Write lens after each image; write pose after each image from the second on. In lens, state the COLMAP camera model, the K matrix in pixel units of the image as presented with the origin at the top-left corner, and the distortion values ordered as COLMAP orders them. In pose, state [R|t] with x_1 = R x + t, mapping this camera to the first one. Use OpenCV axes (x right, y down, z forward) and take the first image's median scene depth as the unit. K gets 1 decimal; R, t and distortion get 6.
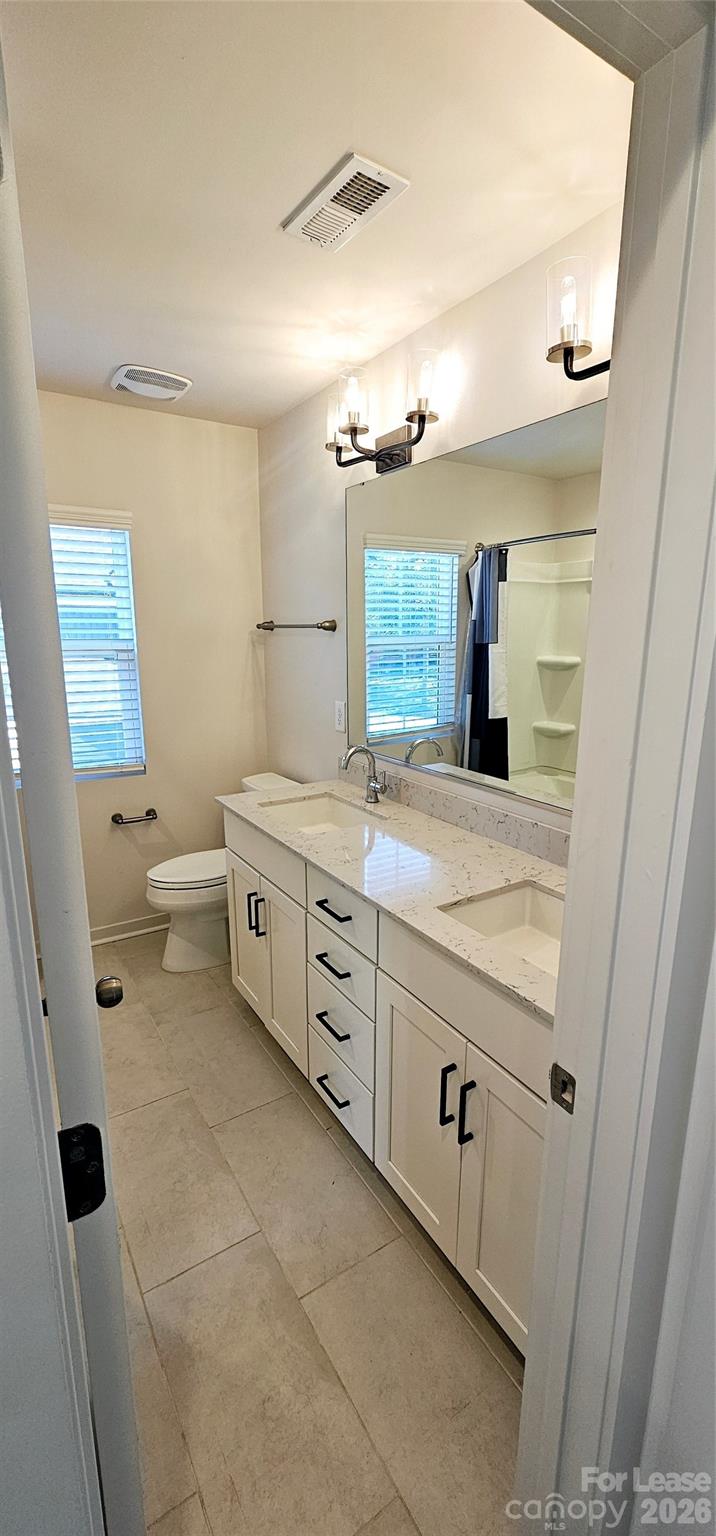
lens RADIAL K [[619.9, 0, 361.6], [0, 619.9, 771.9], [0, 0, 1]] dist [0.003266, 0.000311]
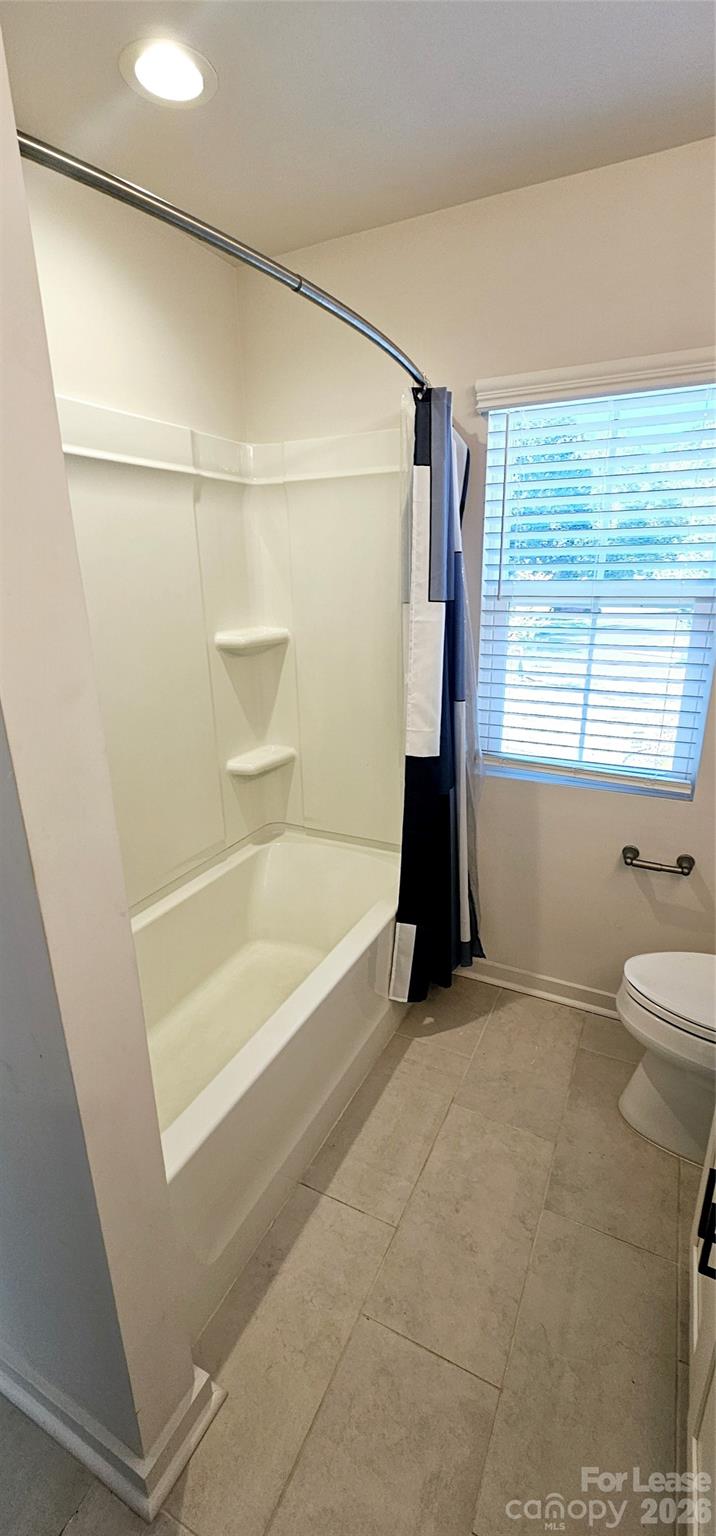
lens RADIAL K [[616.3, 0, 374.9], [0, 616.3, 772.9], [0, 0, 1]] dist [-0.018316, 0.000298]
pose [[0.525433, 0.264953, -0.808529, -0.040590], [-0.185082, 0.963115, 0.195333, -0.107491], [0.830461, 0.047010, 0.555090, 0.519532]]
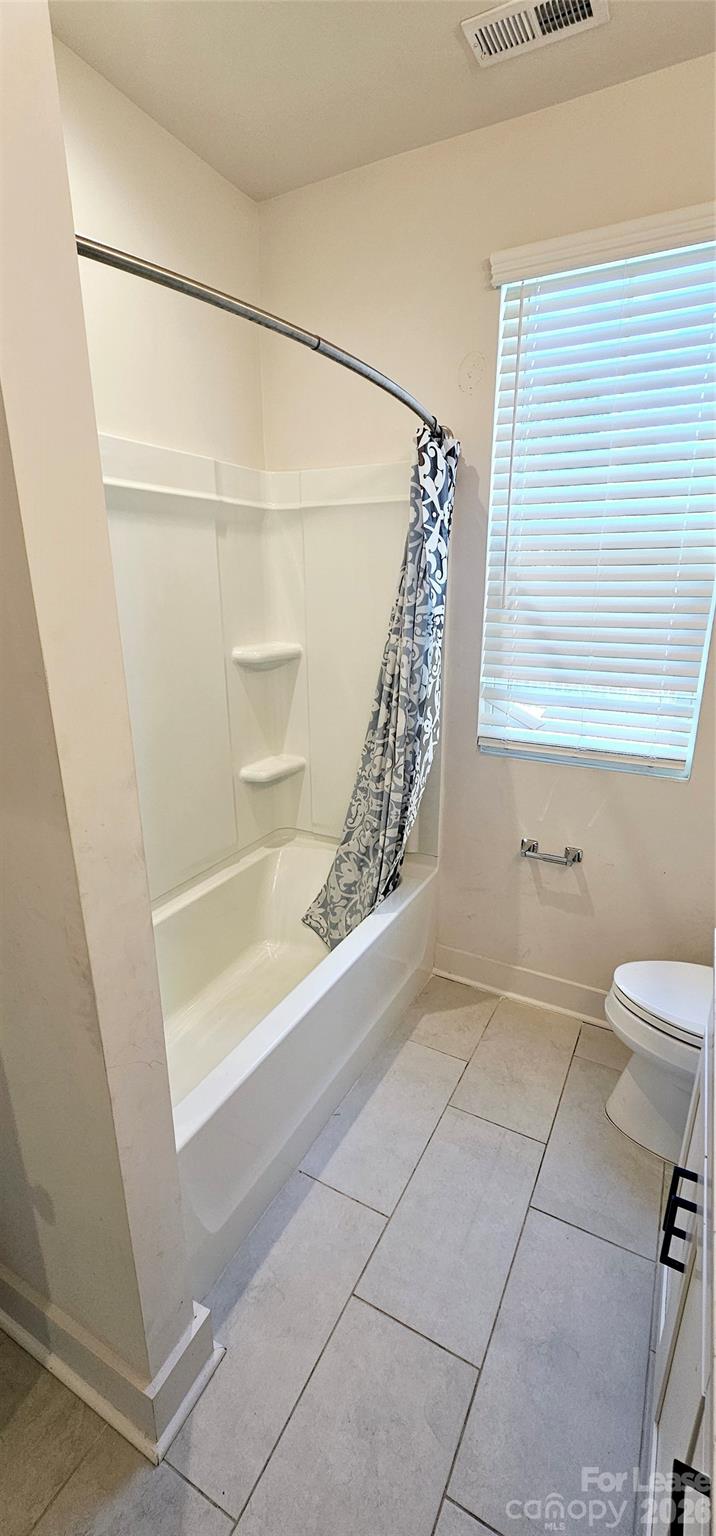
lens RADIAL K [[619.9, 0, 361.6], [0, 619.9, 771.9], [0, 0, 1]] dist [0.003266, 0.000311]
pose [[0.489198, 0.262800, -0.831638, 0.014992], [-0.197233, 0.962157, 0.188025, -0.124212], [0.849579, 0.072045, 0.522518, 0.490444]]
